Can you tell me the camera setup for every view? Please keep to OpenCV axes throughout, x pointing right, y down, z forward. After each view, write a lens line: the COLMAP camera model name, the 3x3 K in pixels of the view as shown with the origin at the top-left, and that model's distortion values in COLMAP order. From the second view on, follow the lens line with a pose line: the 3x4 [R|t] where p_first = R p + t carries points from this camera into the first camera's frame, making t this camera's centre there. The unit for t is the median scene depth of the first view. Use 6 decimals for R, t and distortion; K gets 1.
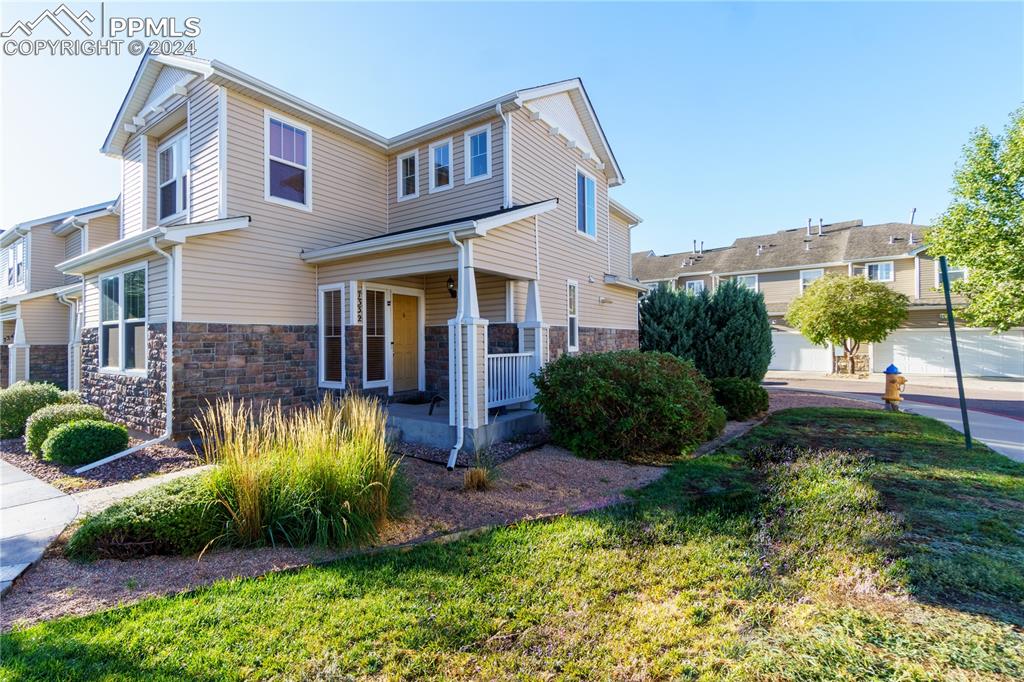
lens RADIAL K [[463.9, 0, 505.4], [0, 463.9, 343.9], [0, 0, 1]] dist [-0.016895, -0.000202]
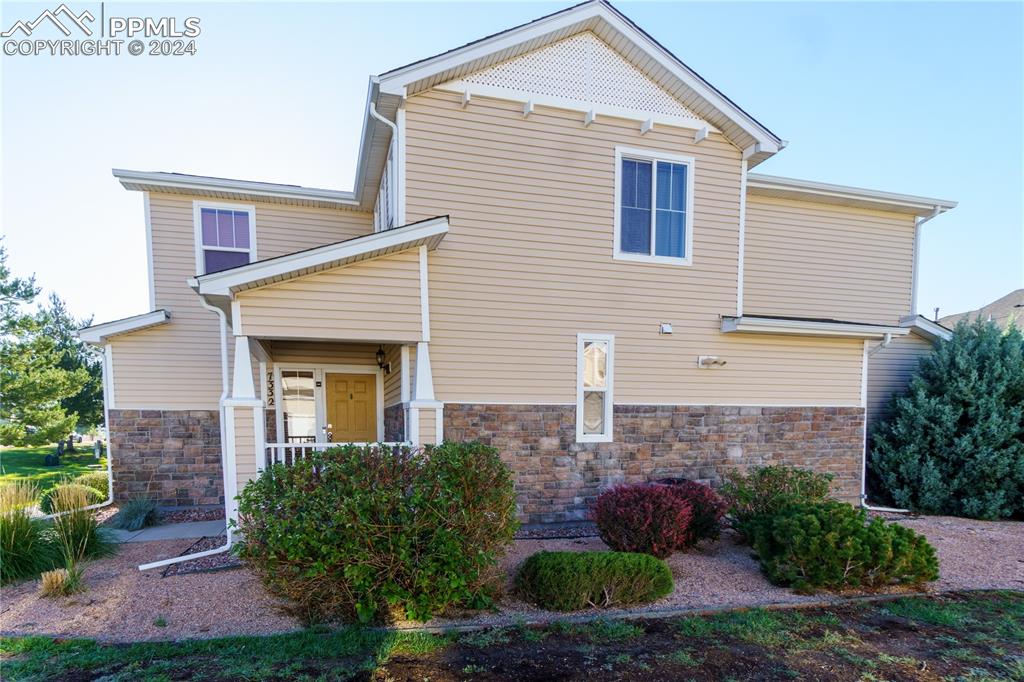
lens RADIAL K [[576.8, 0, 511.6], [0, 576.8, 475.4], [0, 0, 1]] dist [0.019424, 0.000388]
pose [[0.770773, 0.060307, -0.634249, 0.787614], [-0.006650, 0.996217, 0.086644, -0.010738], [0.637075, -0.062565, 0.768259, 0.357315]]
